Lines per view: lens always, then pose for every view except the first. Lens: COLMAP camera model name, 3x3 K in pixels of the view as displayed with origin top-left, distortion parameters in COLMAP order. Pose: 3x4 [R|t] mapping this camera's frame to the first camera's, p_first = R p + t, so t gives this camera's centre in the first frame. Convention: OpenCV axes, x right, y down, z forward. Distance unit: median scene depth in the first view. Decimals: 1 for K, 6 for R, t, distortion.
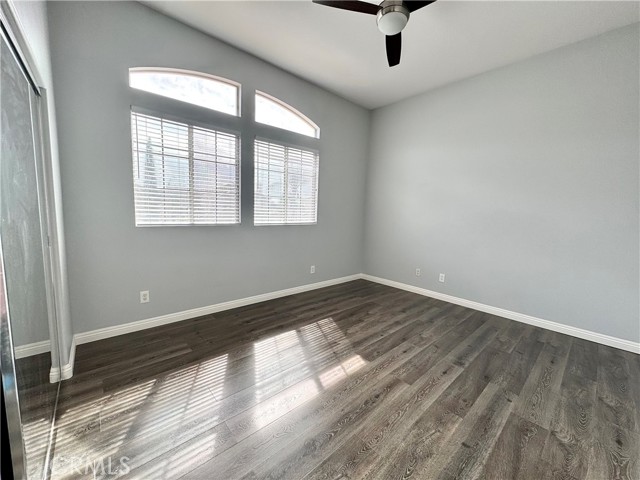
lens RADIAL K [[256.4, 0, 318.1], [0, 256.4, 240.5], [0, 0, 1]] dist [-0.006038, -0.000228]
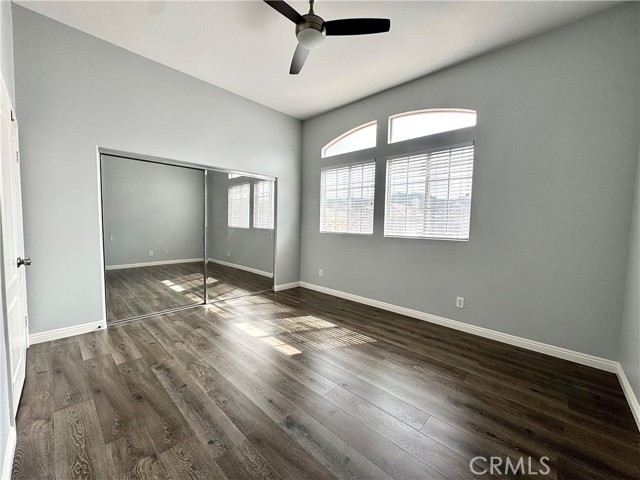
lens RADIAL K [[256.4, 0, 318.0], [0, 256.4, 238.9], [0, 0, 1]] dist [-0.006038, -0.000228]
pose [[0.085390, 0.030459, -0.995882, 0.924365], [-0.135075, 0.990659, 0.018718, -0.034666], [0.987149, 0.132921, 0.088707, 0.700849]]
